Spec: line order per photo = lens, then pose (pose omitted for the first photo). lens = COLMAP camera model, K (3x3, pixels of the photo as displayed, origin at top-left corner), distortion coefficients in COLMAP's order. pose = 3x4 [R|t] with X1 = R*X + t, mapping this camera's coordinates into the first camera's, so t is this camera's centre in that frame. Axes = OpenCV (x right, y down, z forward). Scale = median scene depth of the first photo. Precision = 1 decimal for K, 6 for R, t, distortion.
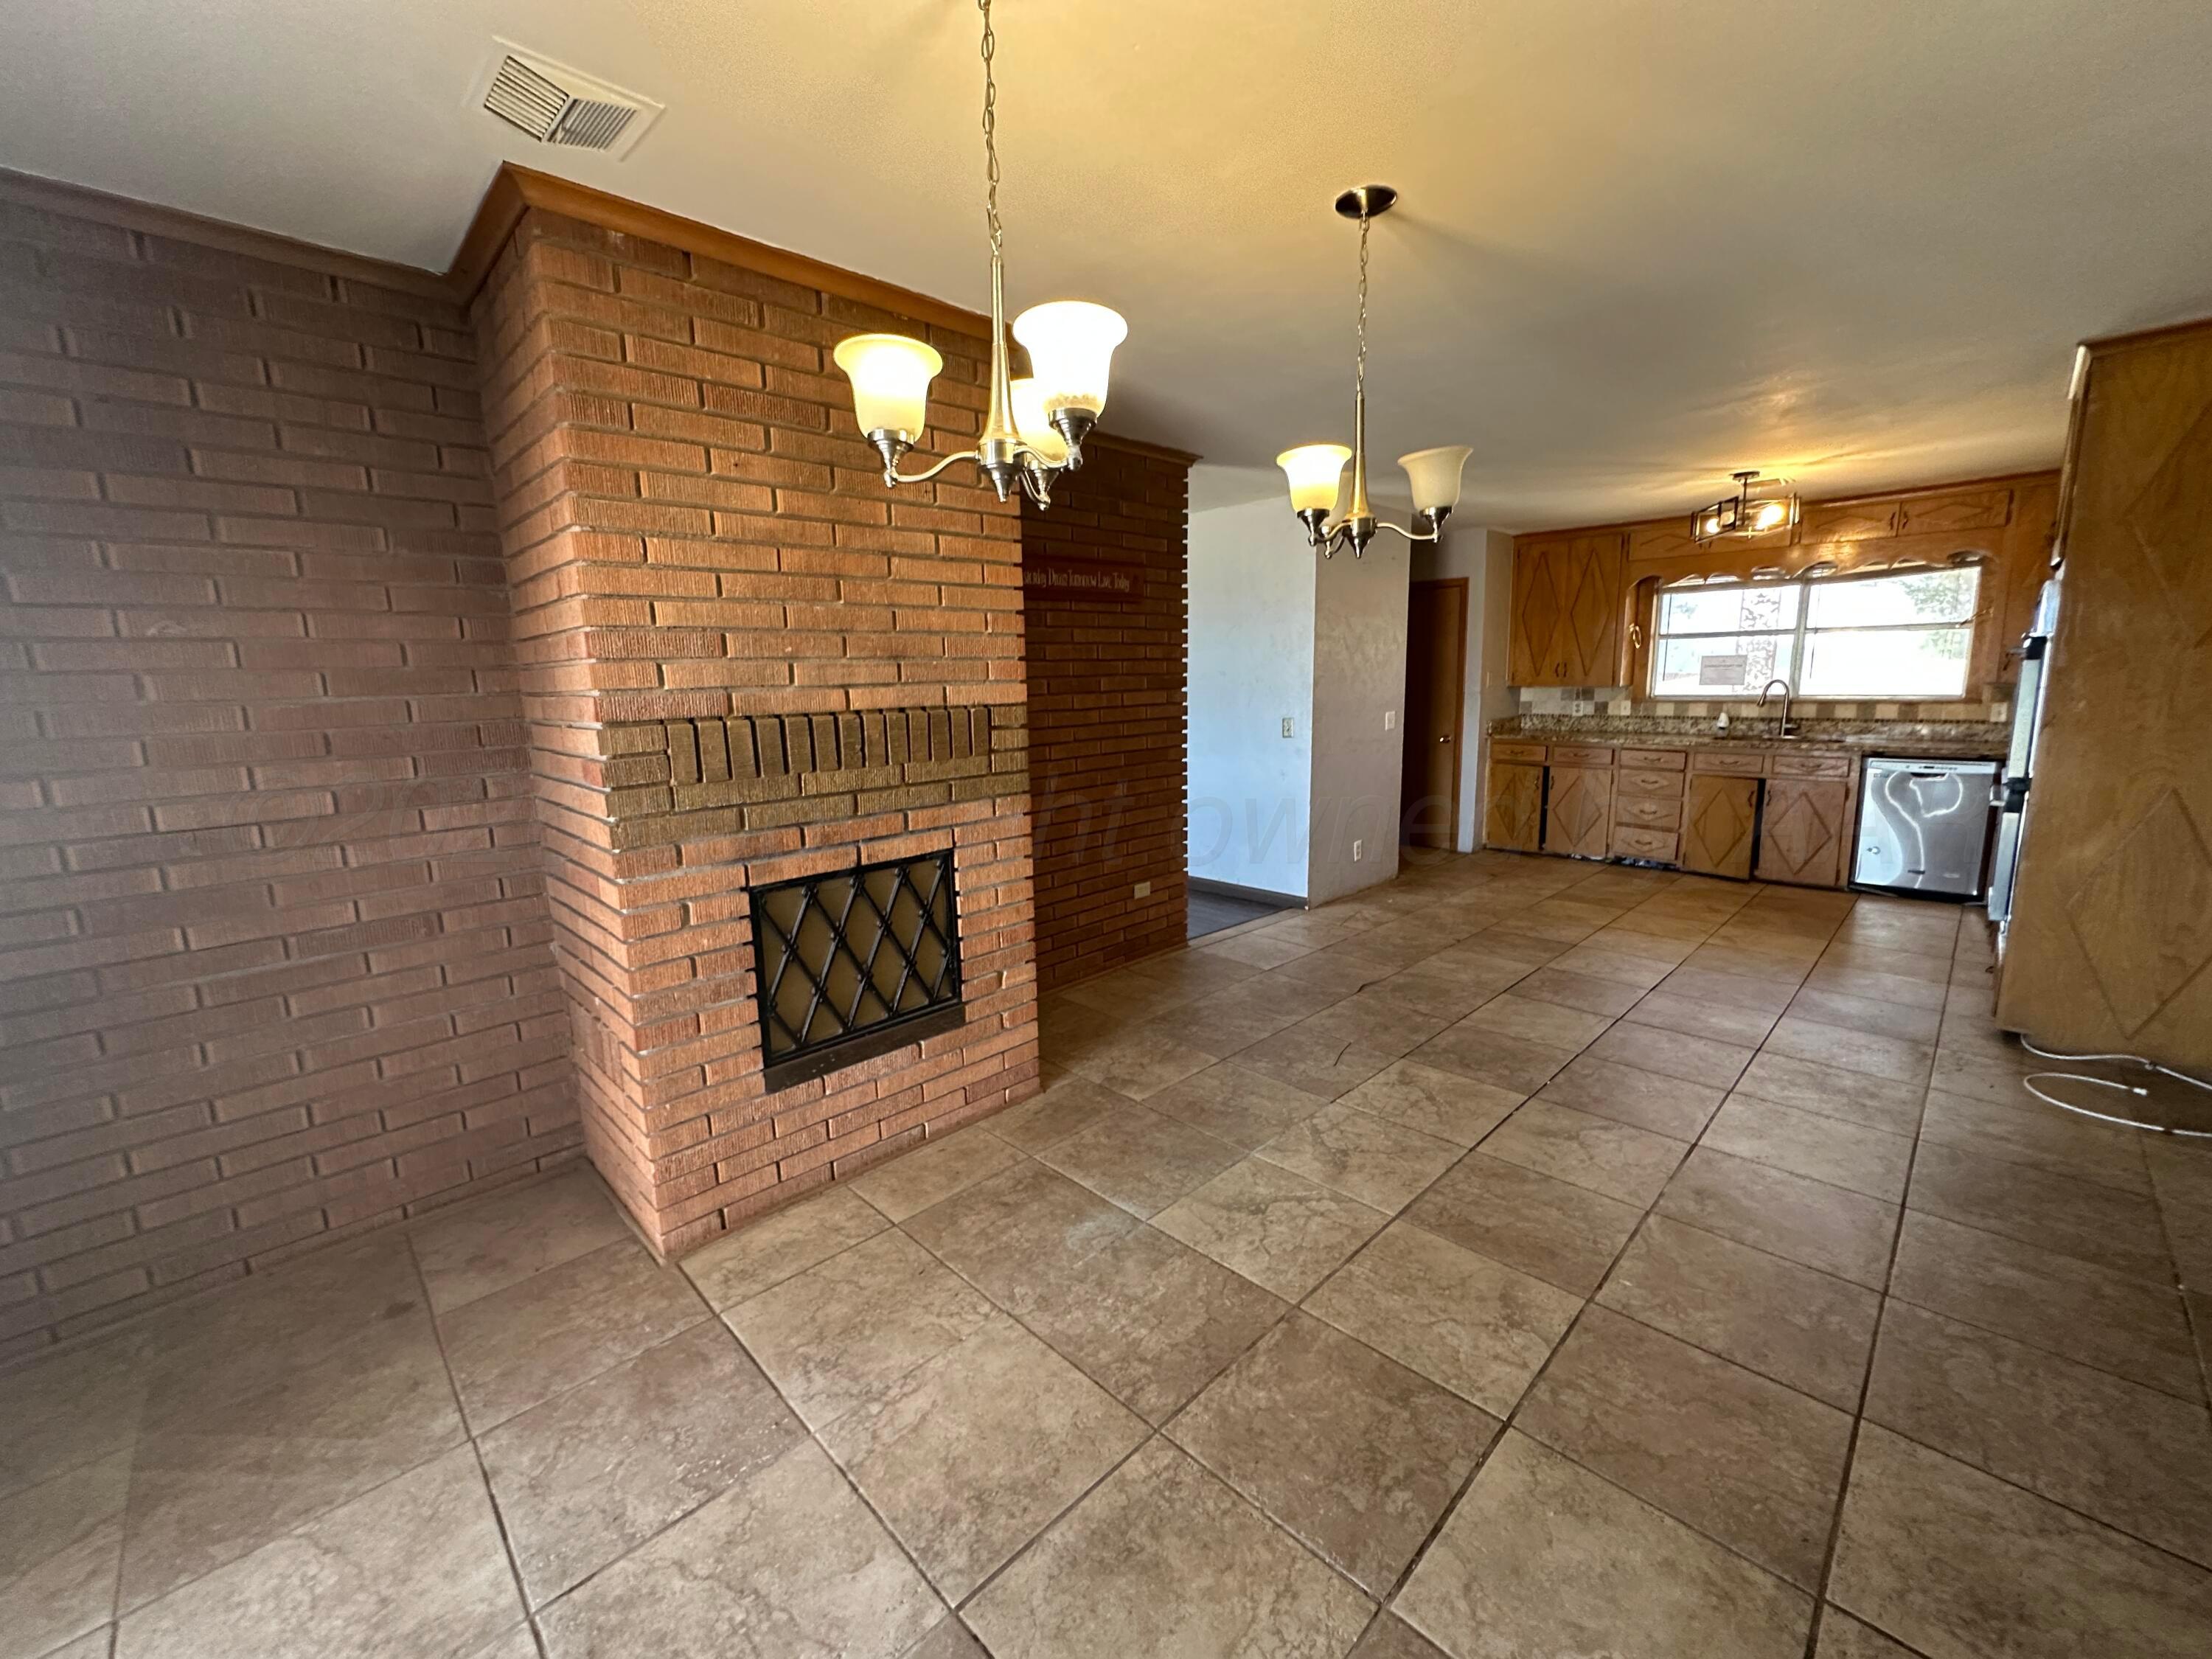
lens RADIAL K [[884.5, 0, 1109.6], [0, 884.5, 828.0], [0, 0, 1]] dist [-0.001611, -0.000015]
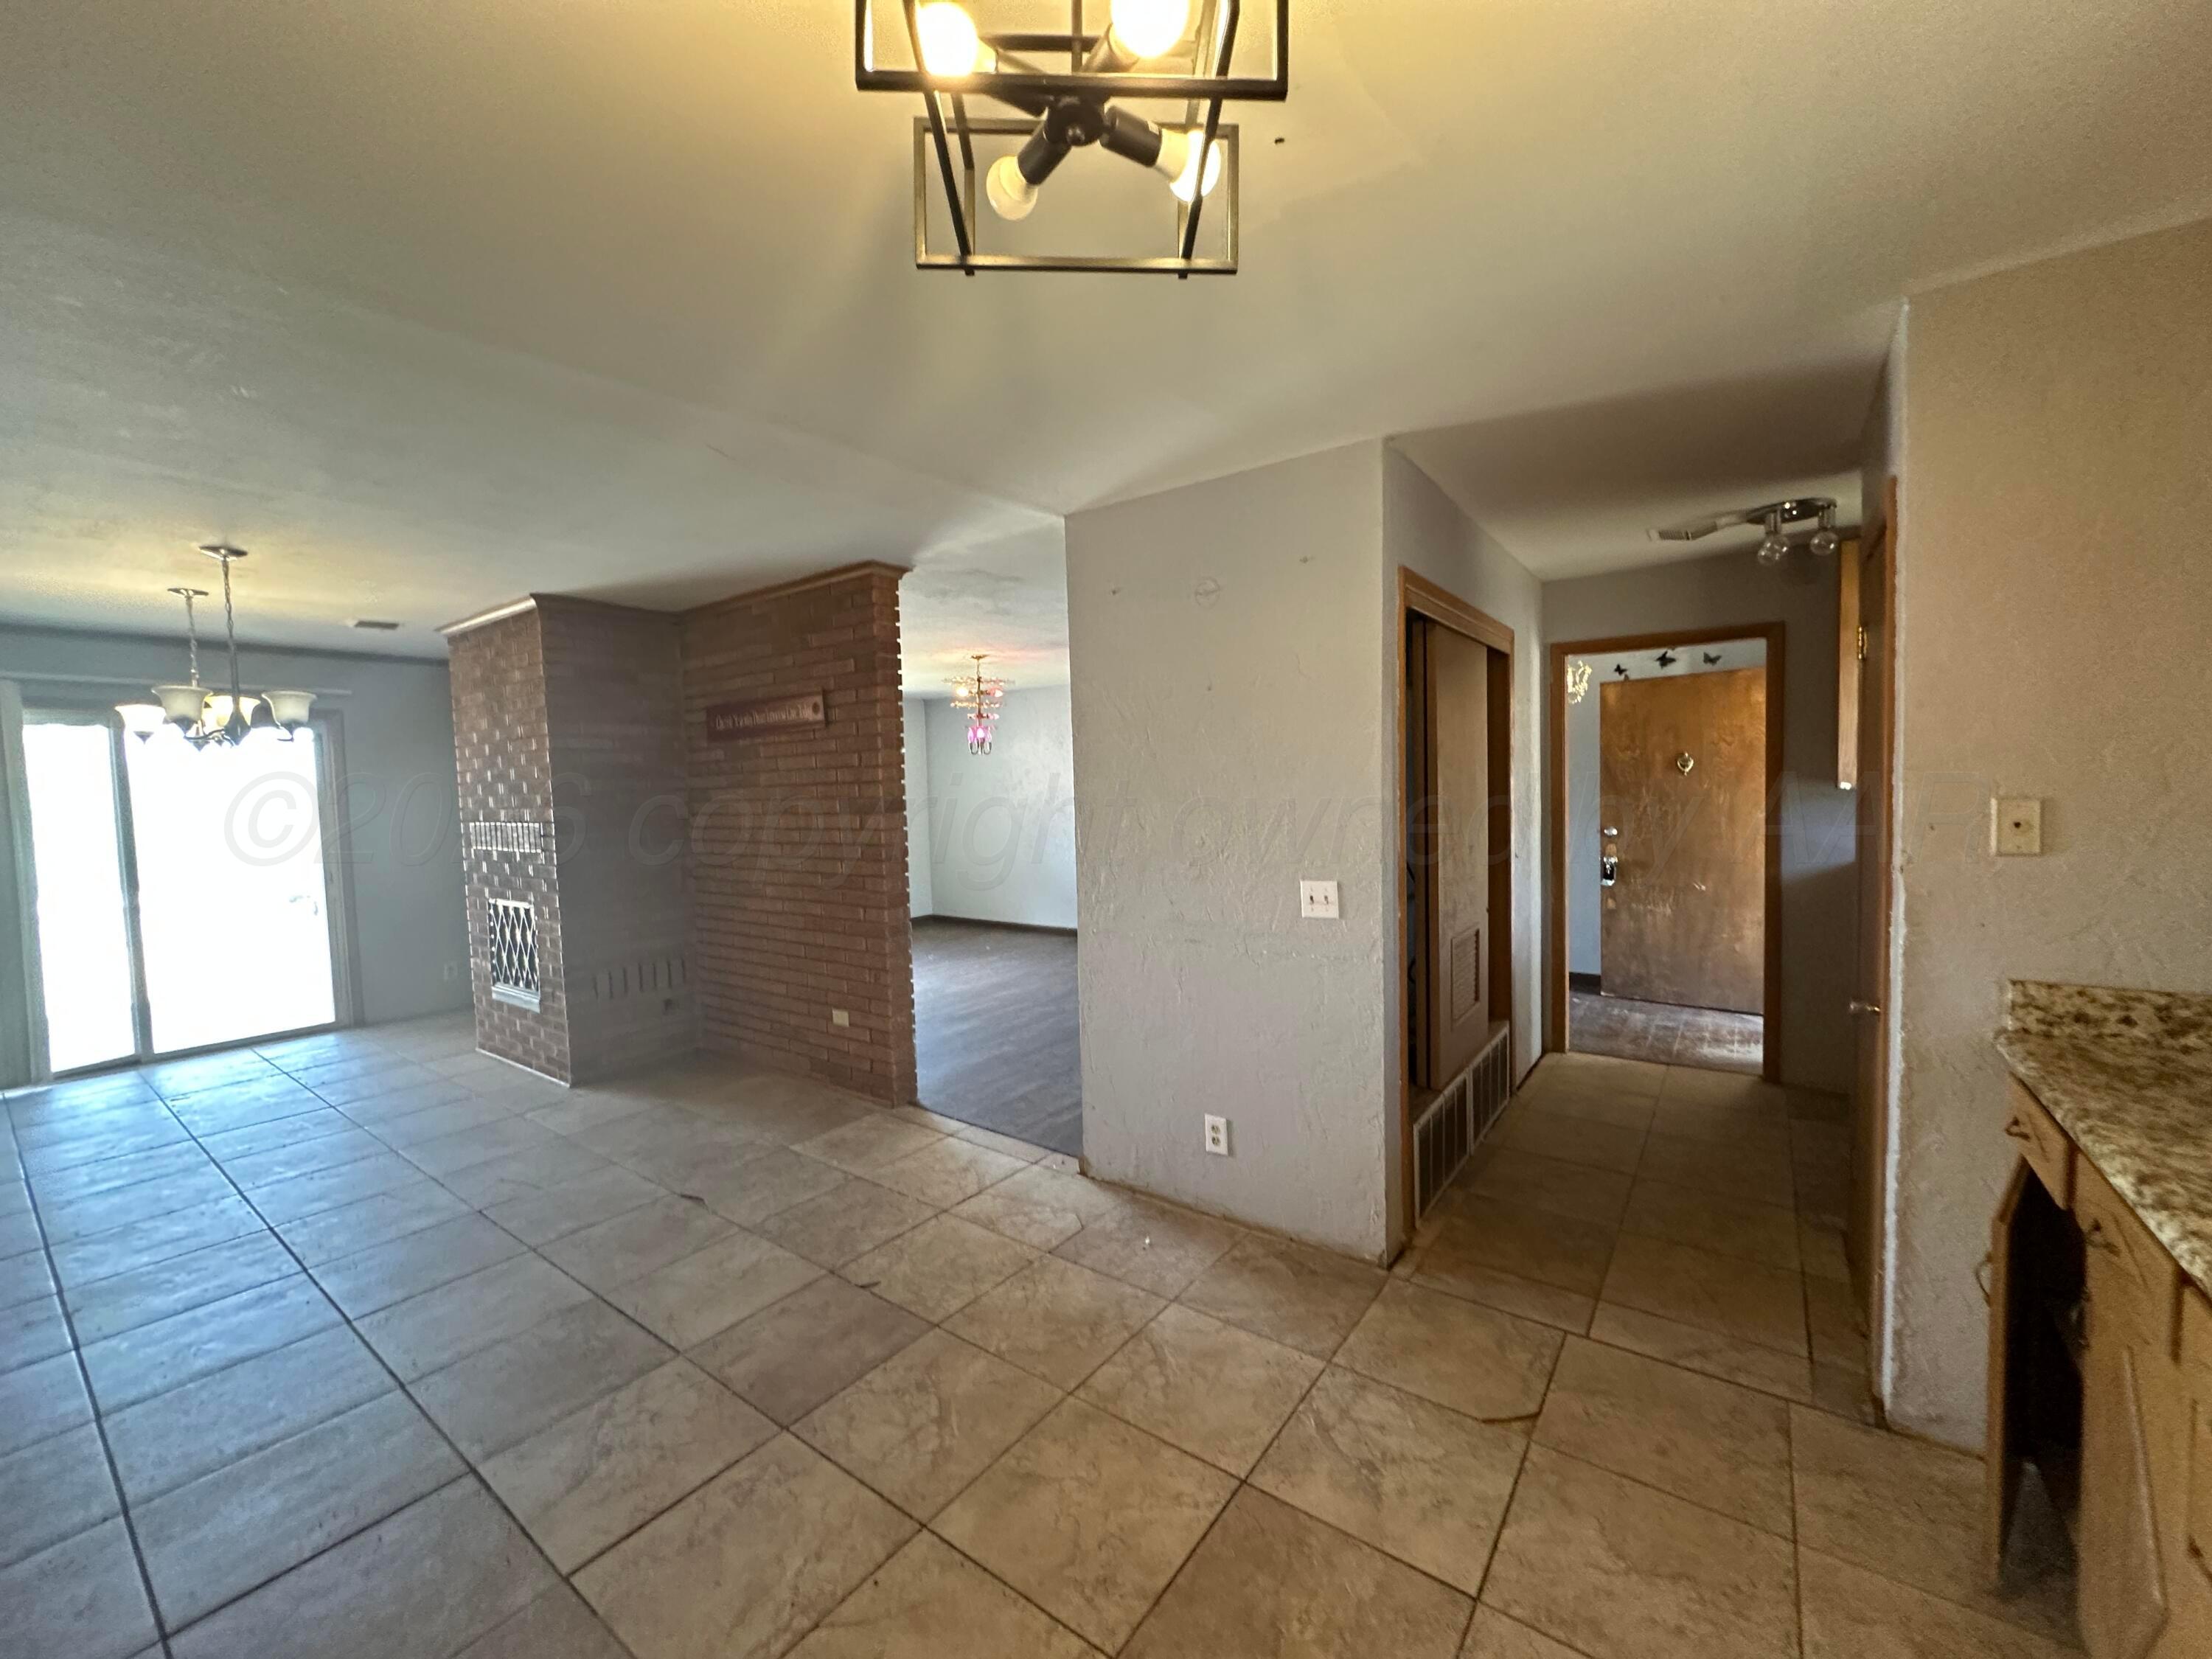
lens RADIAL K [[877.6, 0, 1119.6], [0, 877.6, 831.8], [0, 0, 1]] dist [-0.011005, 0.000169]
pose [[0.169319, 0.072322, -0.982904, 1.366720], [-0.146594, 0.988058, 0.047448, -0.297305], [0.974598, 0.136054, 0.177899, 1.477162]]
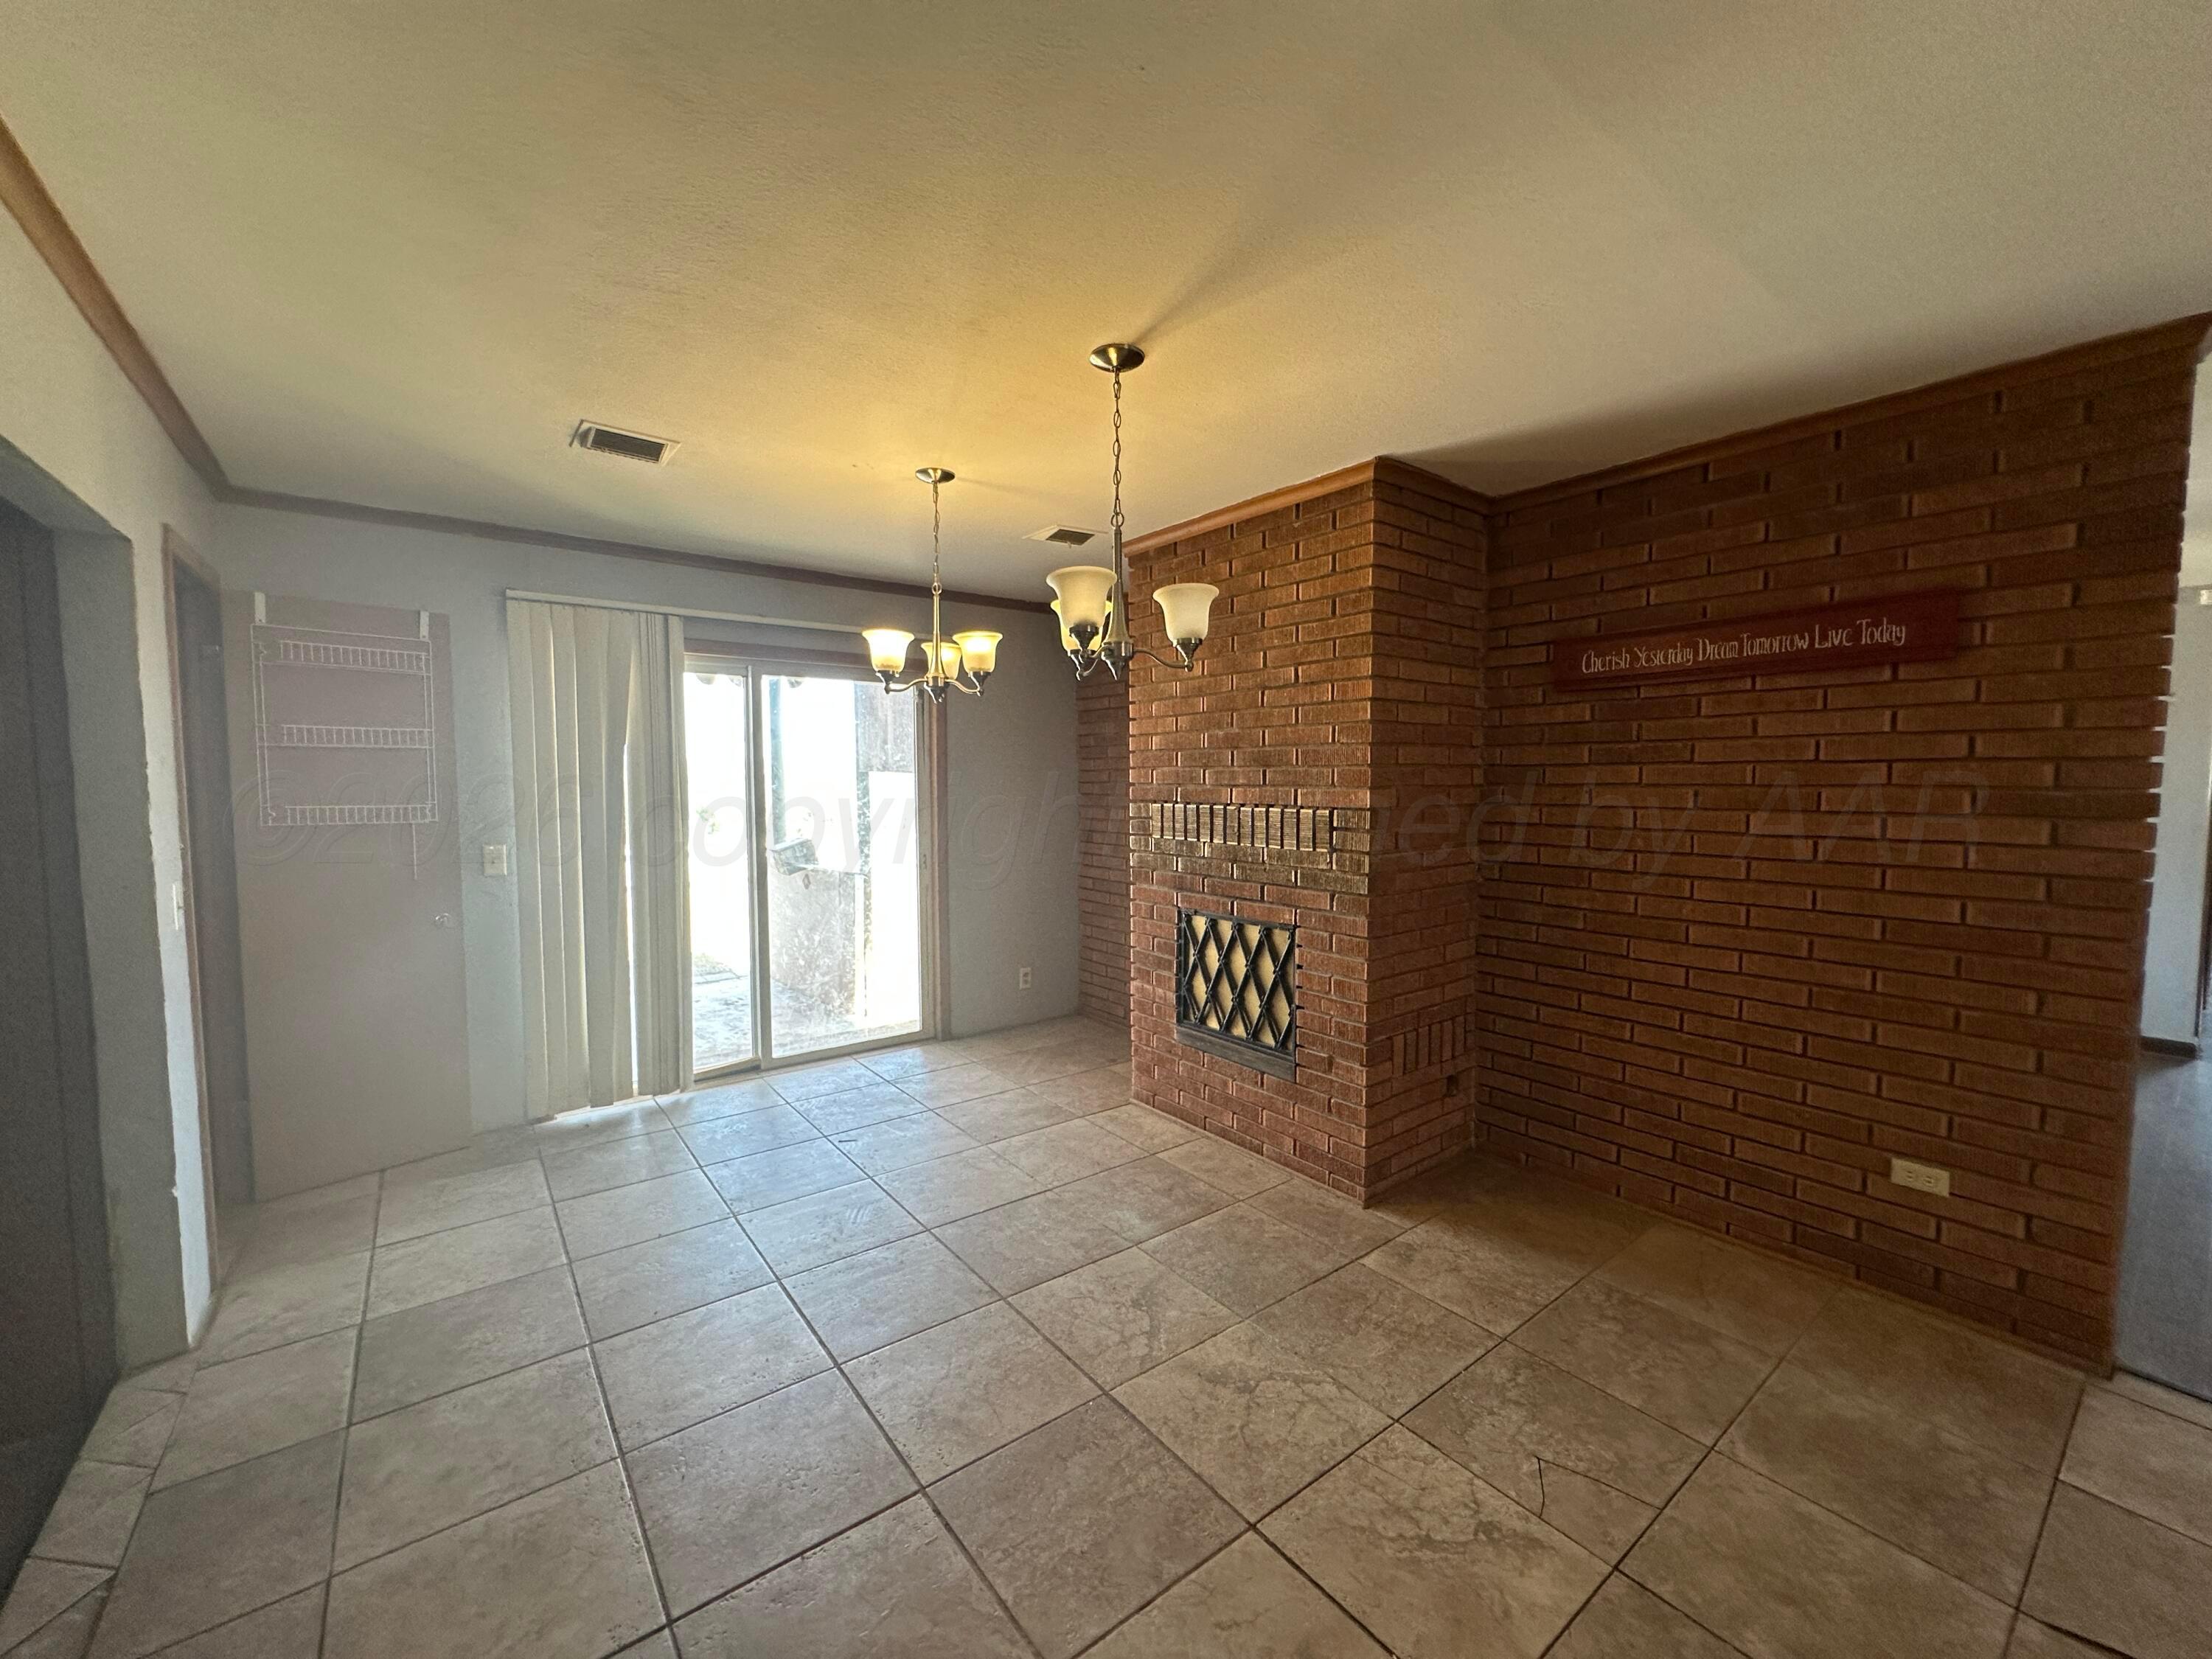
lens RADIAL K [[884.5, 0, 1109.6], [0, 884.5, 828.0], [0, 0, 1]] dist [-0.001611, -0.000015]
pose [[-0.123307, 0.080493, -0.989099, 0.831699], [-0.166615, 0.980877, 0.100595, -0.150332], [0.978282, 0.177203, -0.107537, 0.714530]]
